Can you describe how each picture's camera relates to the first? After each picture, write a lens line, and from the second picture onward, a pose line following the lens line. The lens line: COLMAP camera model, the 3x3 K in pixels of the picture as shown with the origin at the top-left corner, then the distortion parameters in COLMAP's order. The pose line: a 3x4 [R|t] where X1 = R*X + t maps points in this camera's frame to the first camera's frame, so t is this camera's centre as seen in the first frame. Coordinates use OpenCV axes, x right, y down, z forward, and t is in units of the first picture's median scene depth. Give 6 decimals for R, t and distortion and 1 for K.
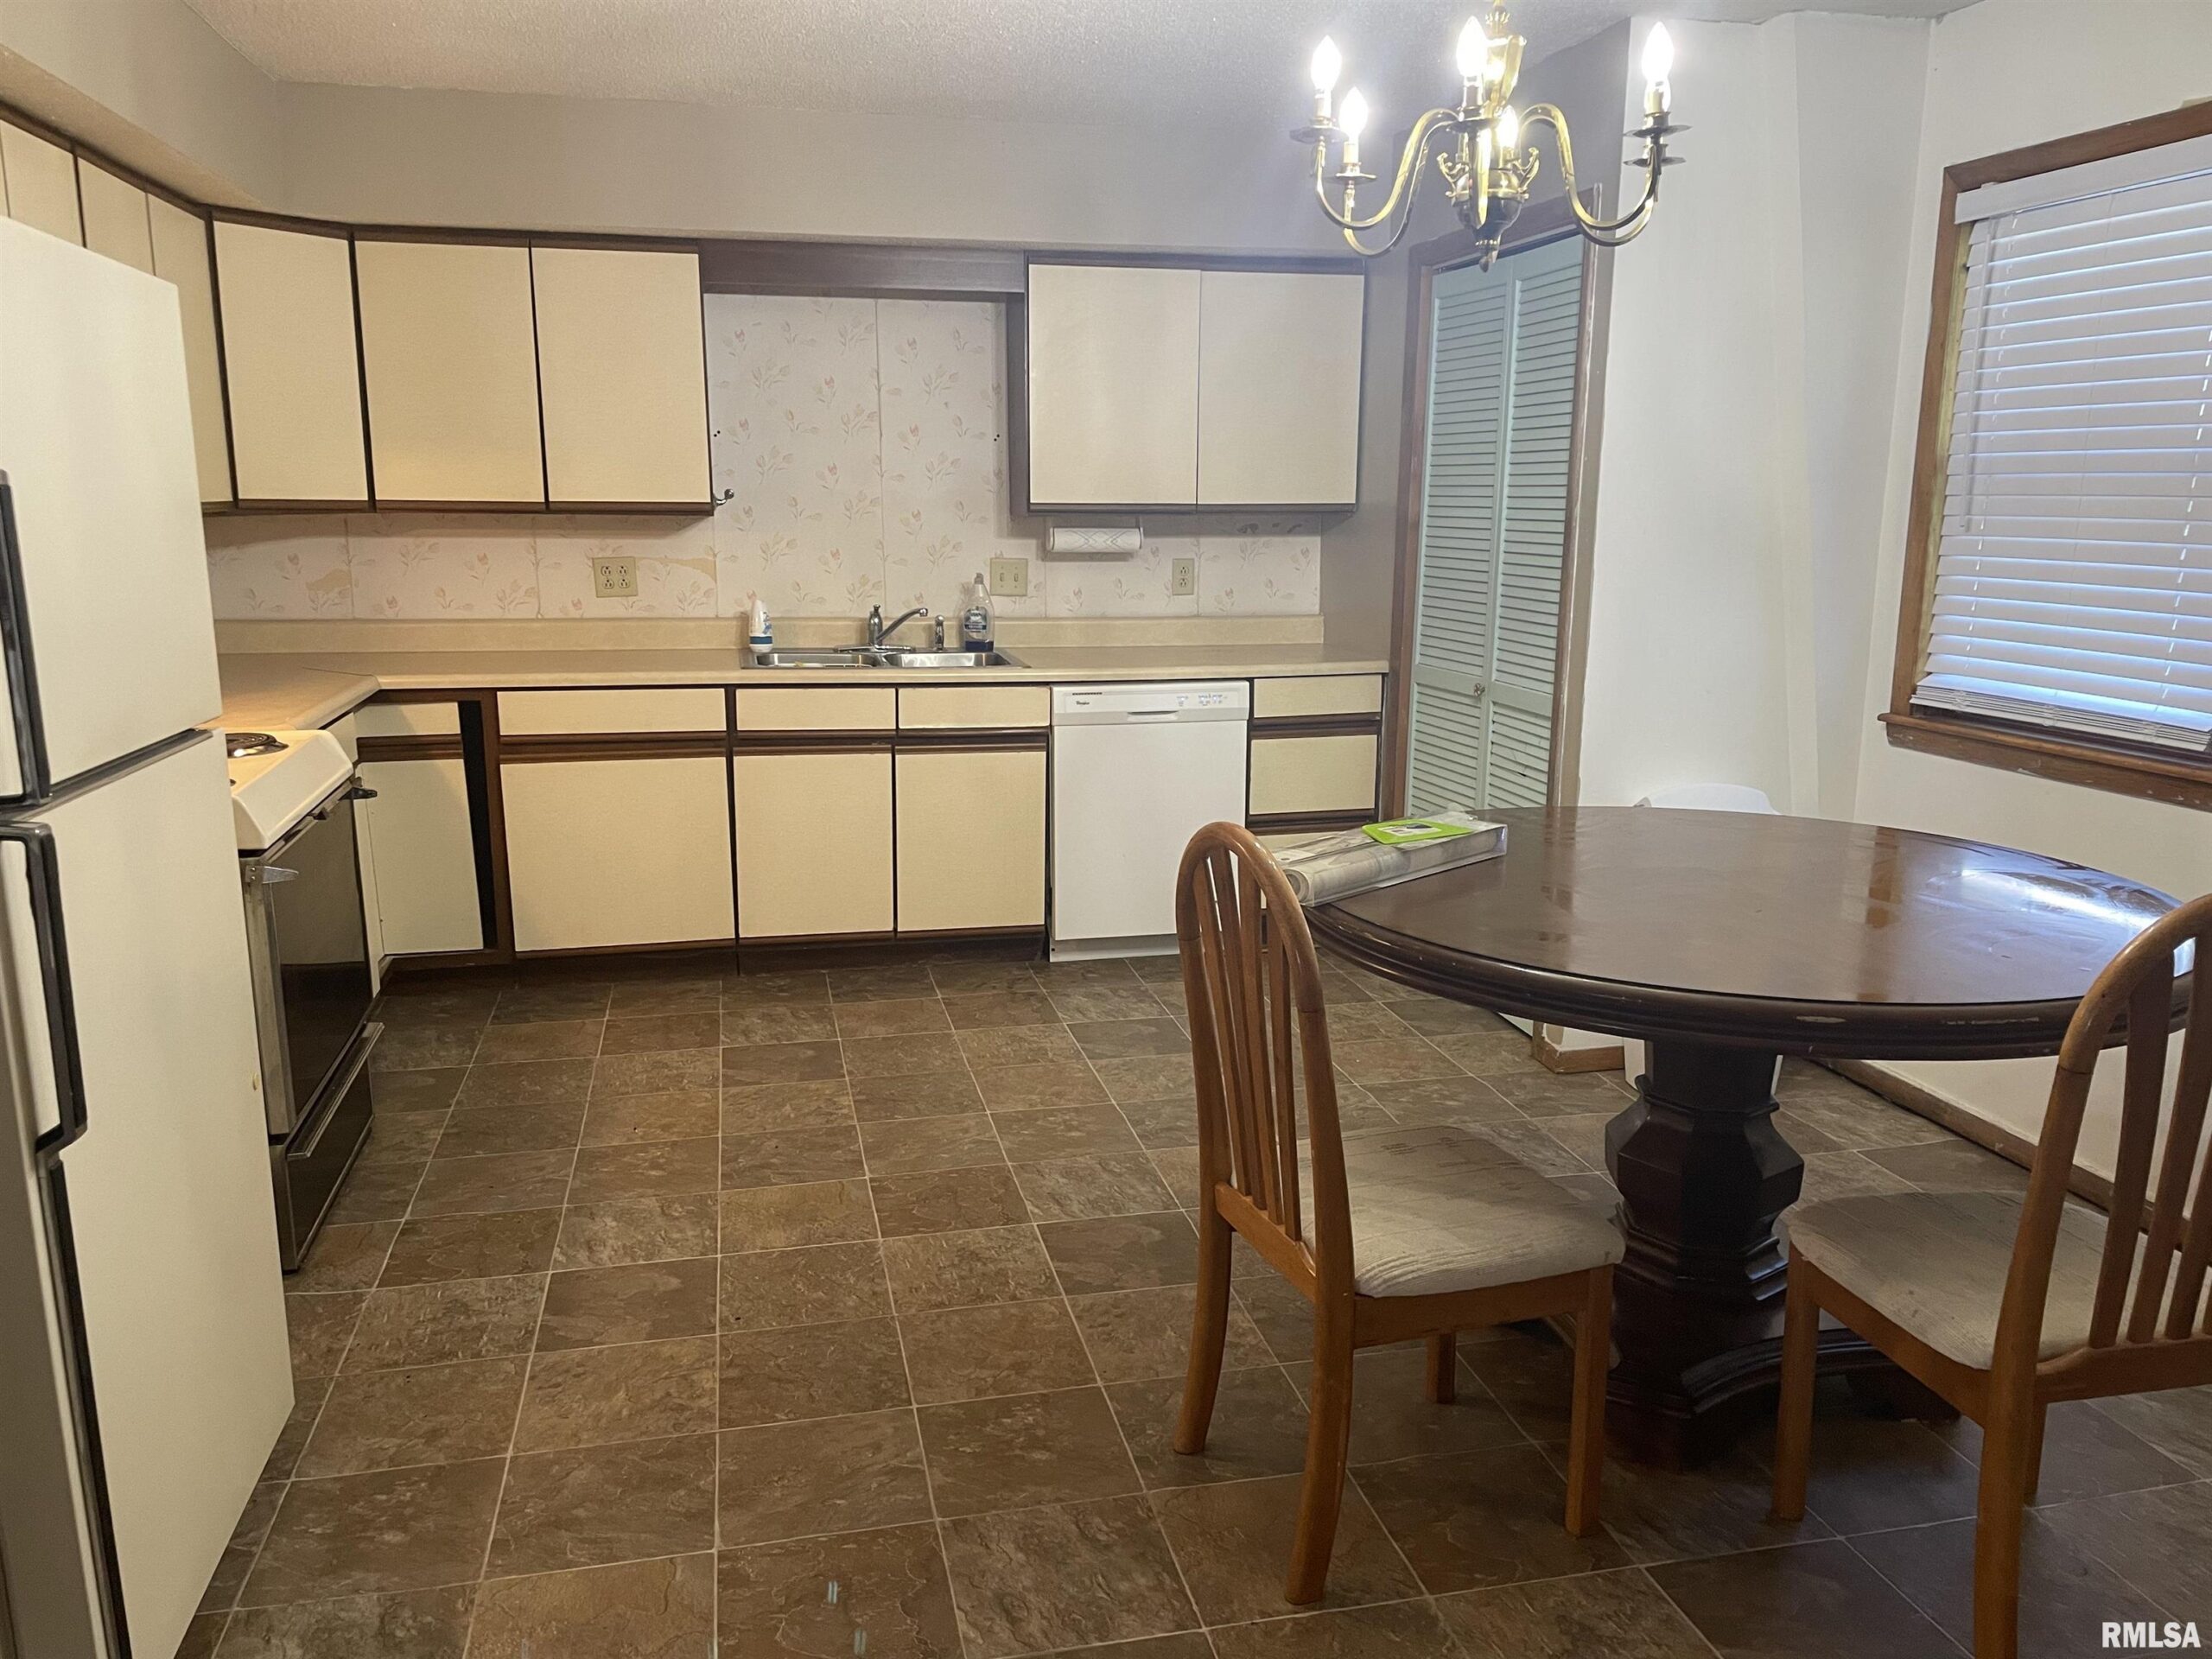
lens RADIAL K [[1659.2, 0, 1115.1], [0, 1659.2, 838.8], [0, 0, 1]] dist [0.046219, -0.050703]
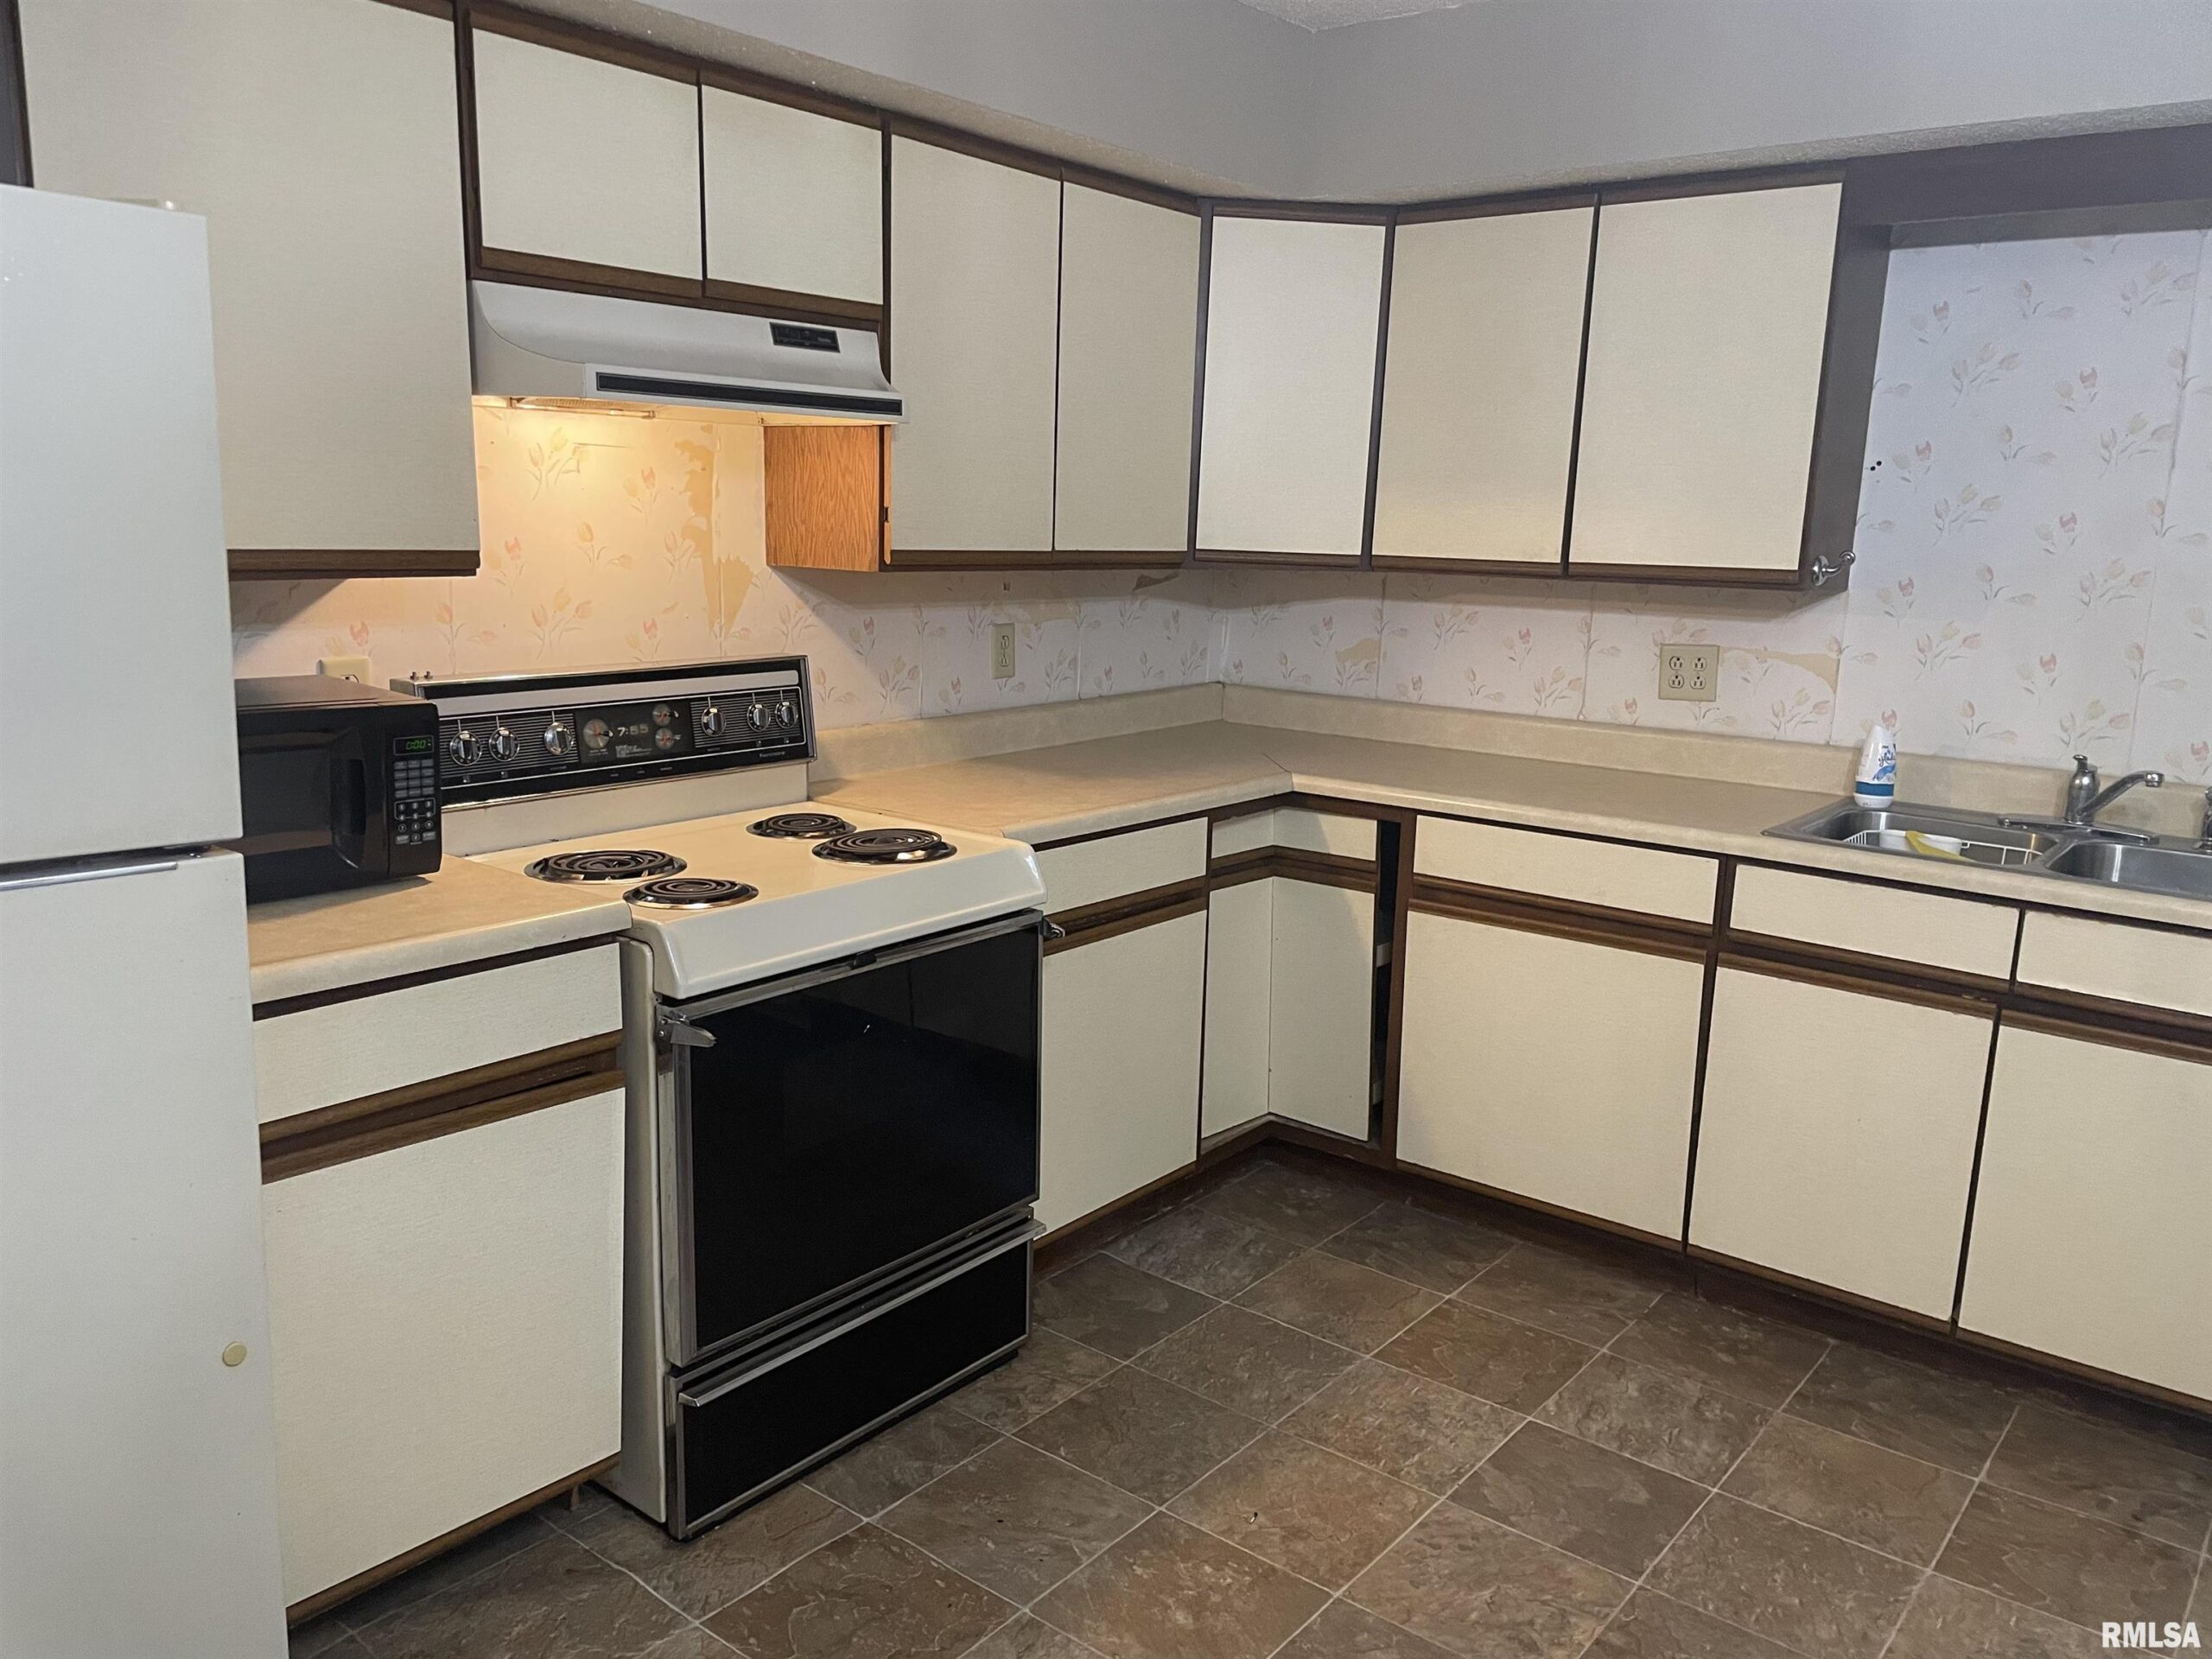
lens RADIAL K [[1659.2, 0, 1092.6], [0, 1659.2, 844.4], [0, 0, 1]] dist [0.046219, -0.050703]
pose [[0.616301, 0.161699, -0.770731, 0.105508], [-0.188563, 0.980524, 0.054932, -0.084491], [0.764602, 0.111477, 0.634788, 0.405367]]
